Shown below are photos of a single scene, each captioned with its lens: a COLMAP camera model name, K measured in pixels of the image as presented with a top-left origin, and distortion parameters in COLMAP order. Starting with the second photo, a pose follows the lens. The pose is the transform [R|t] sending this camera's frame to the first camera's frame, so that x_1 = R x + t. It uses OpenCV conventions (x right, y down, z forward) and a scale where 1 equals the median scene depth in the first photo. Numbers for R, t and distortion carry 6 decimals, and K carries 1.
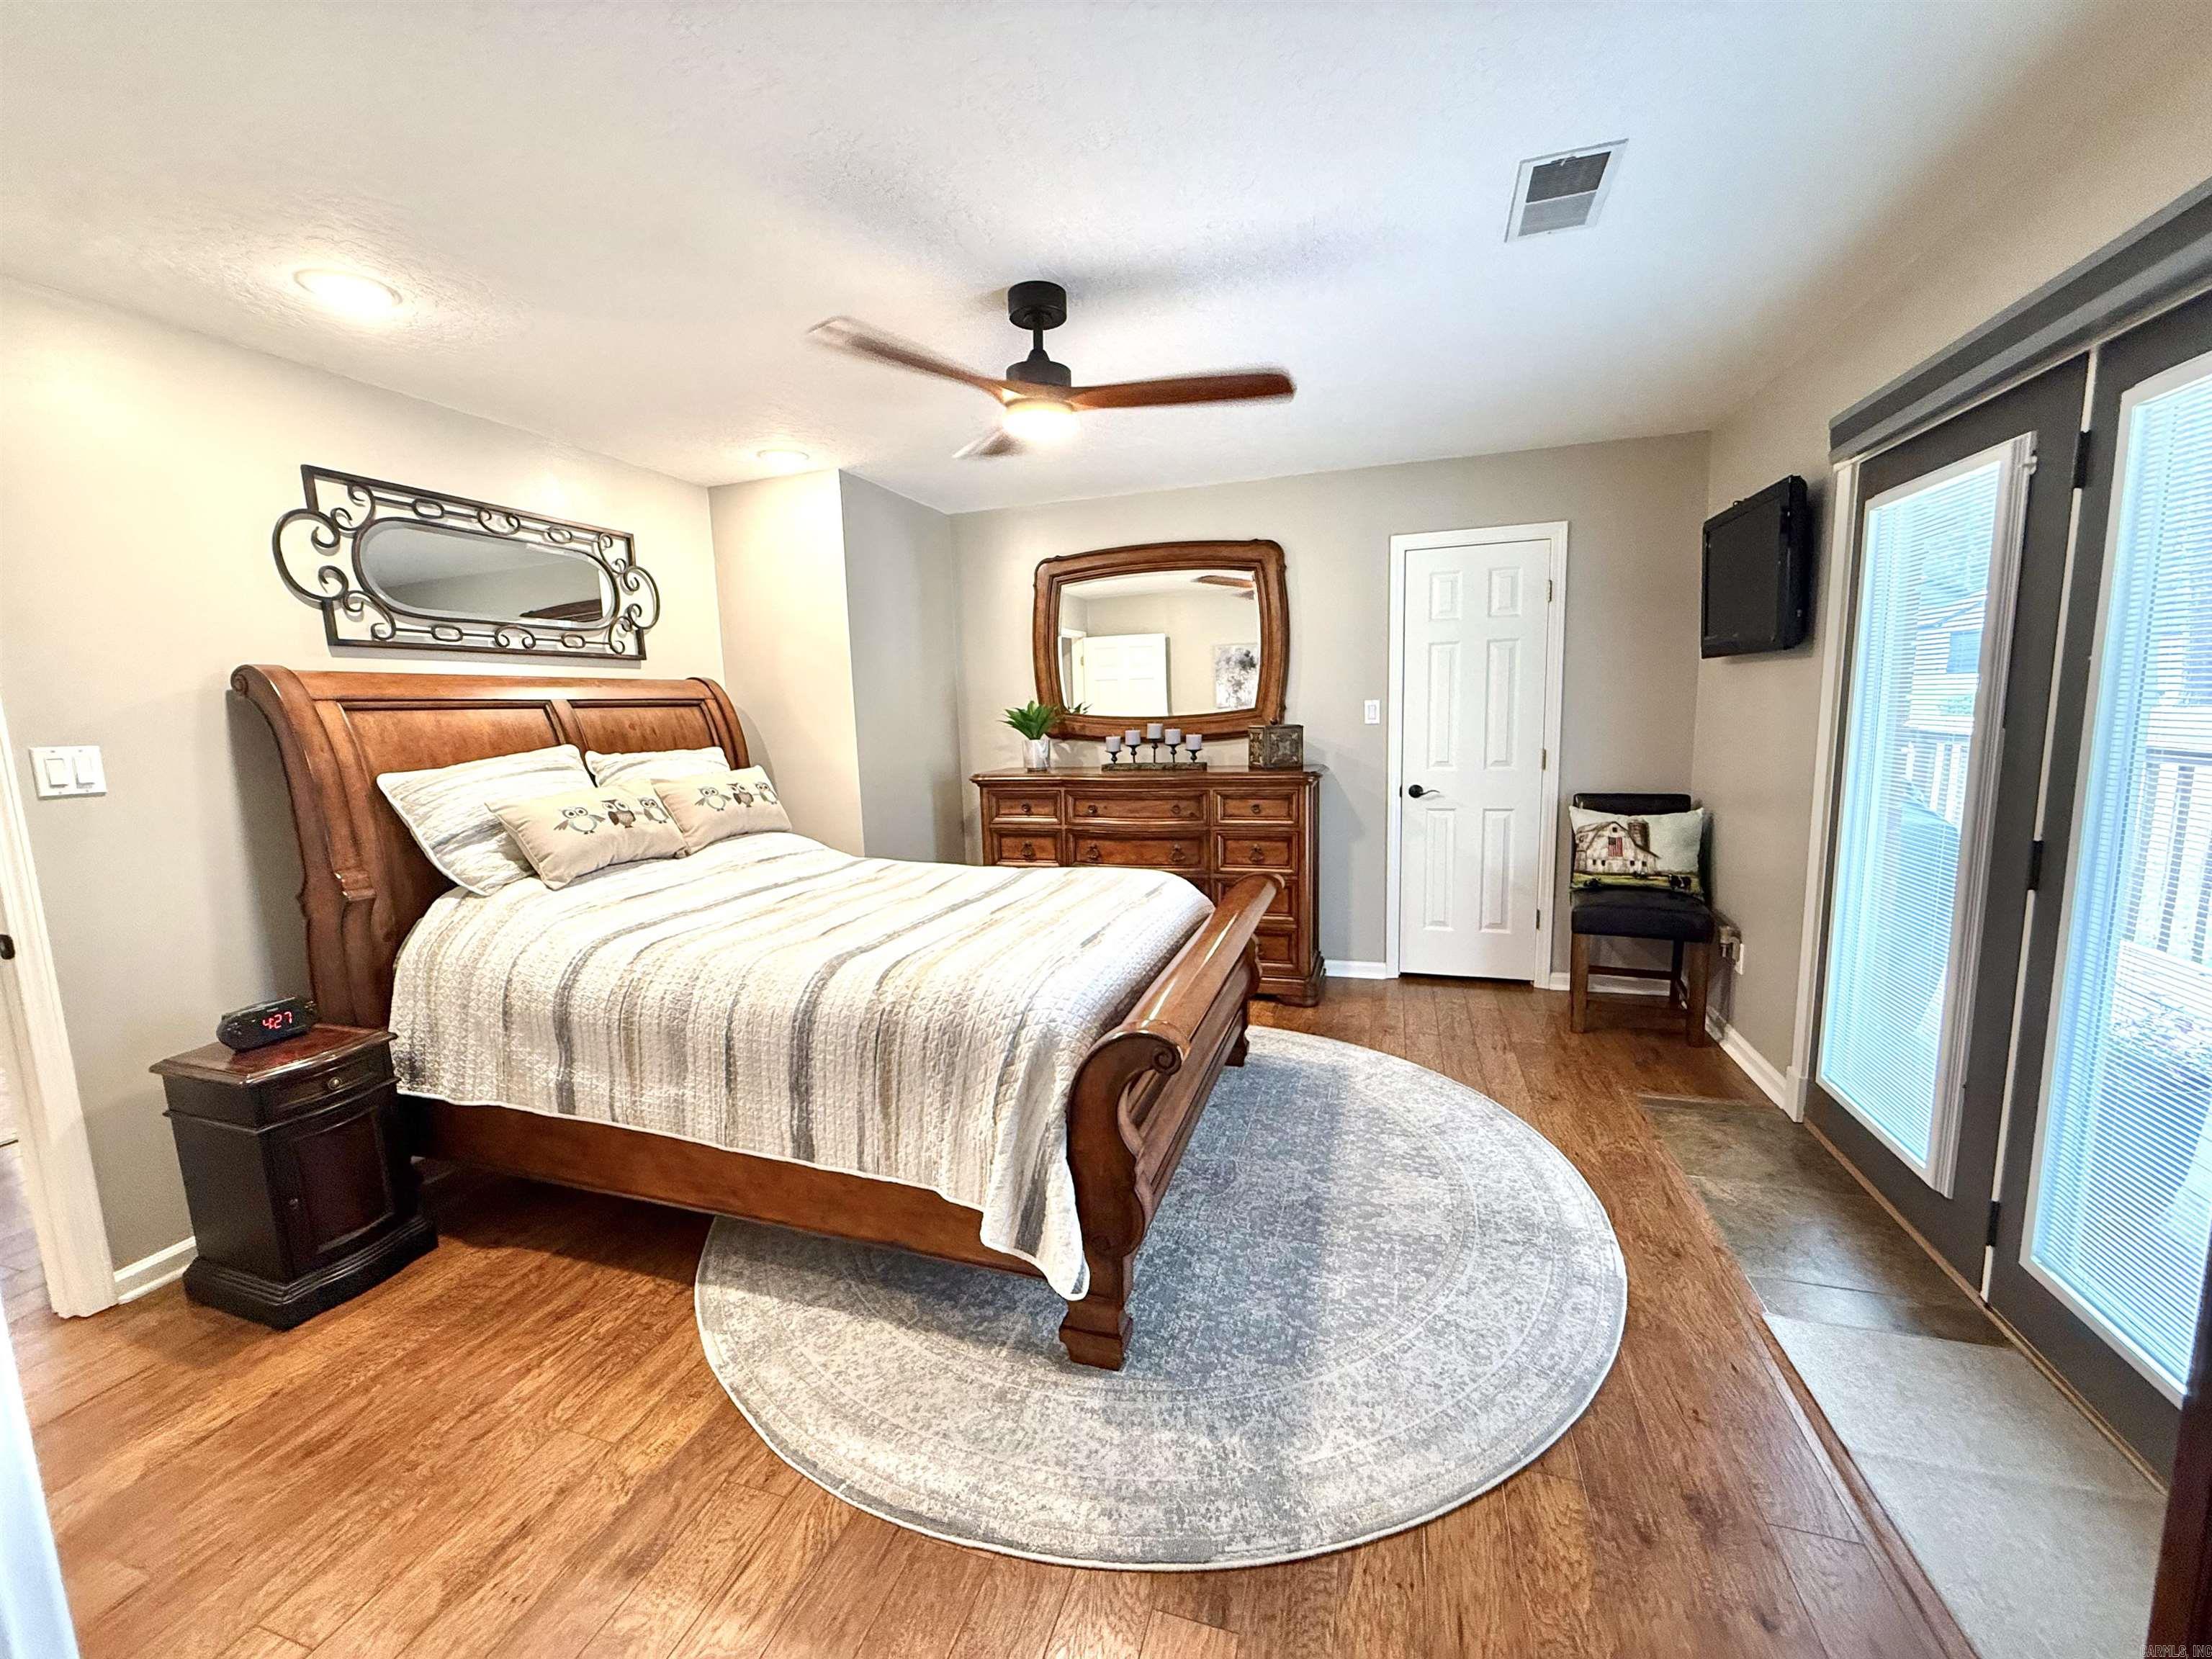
lens RADIAL K [[884.9, 0, 1102.5], [0, 884.9, 831.9], [0, 0, 1]] dist [-0.000068, -0.000757]
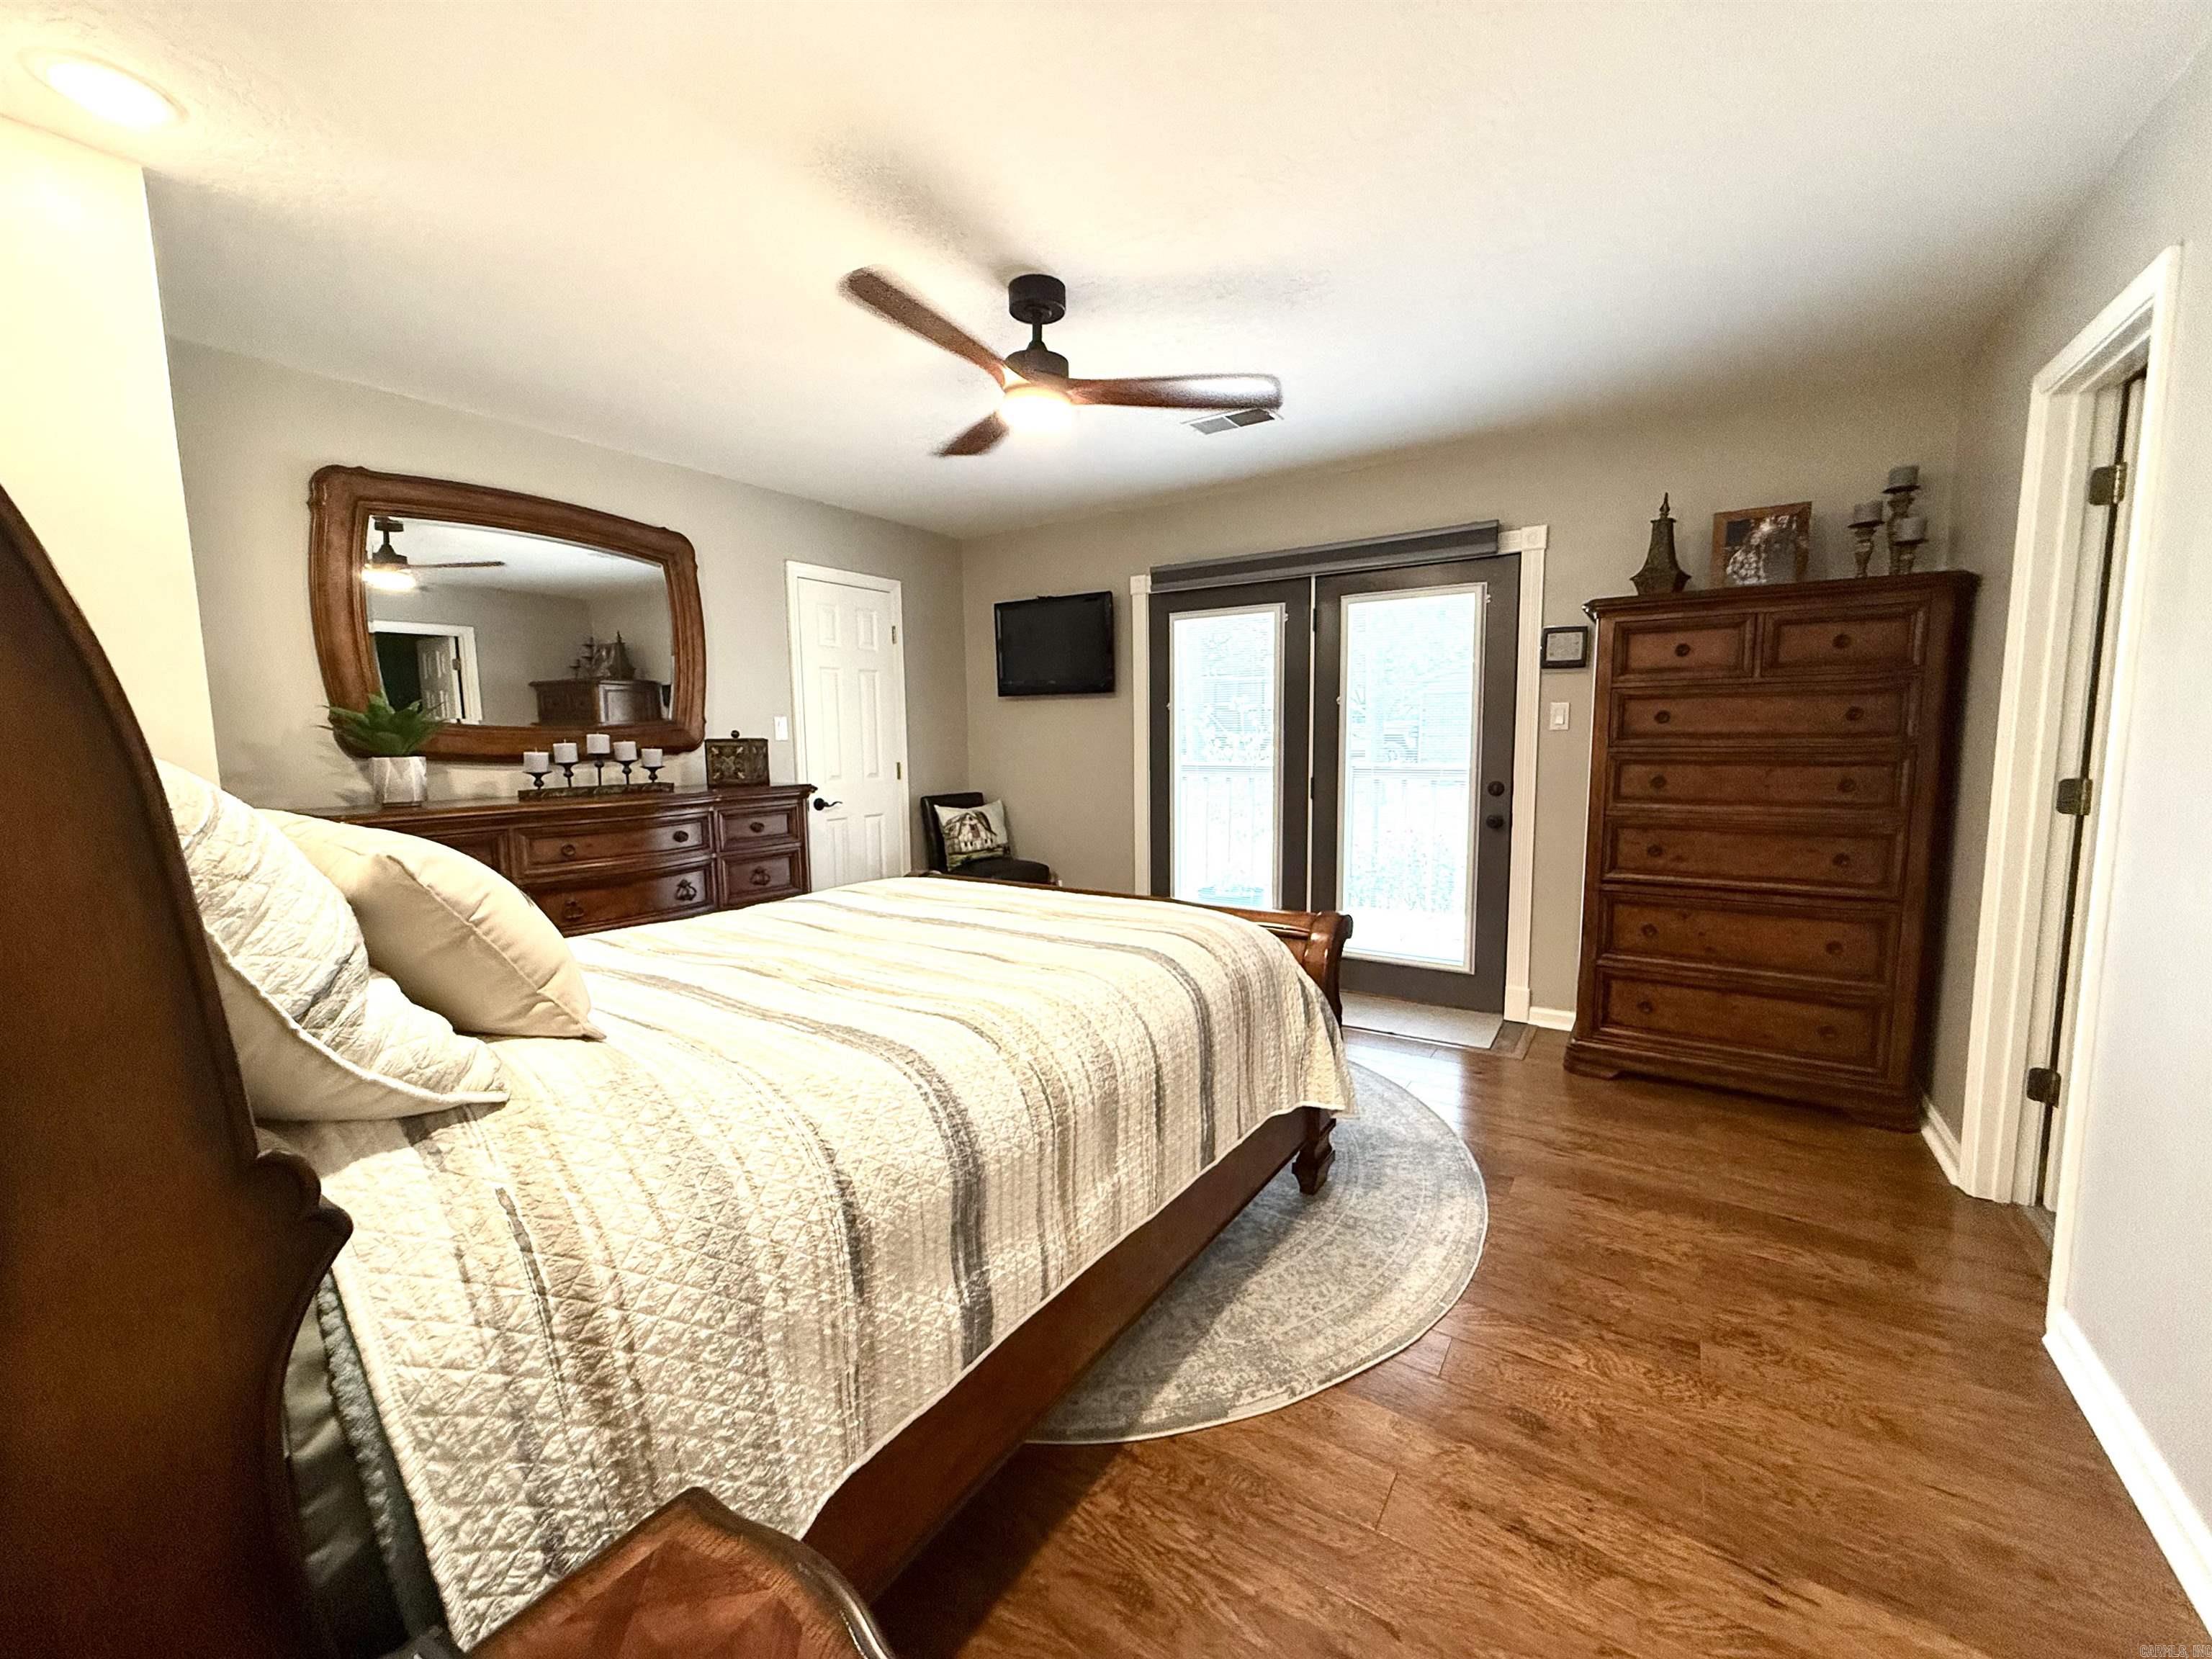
lens RADIAL K [[884.9, 0, 1102.5], [0, 884.9, 831.9], [0, 0, 1]] dist [-0.000068, -0.000757]
pose [[0.258074, -0.077504, 0.963011, -0.807944], [0.138987, 0.989387, 0.042380, -0.014632], [-0.956075, 0.122909, 0.266107, 0.544336]]
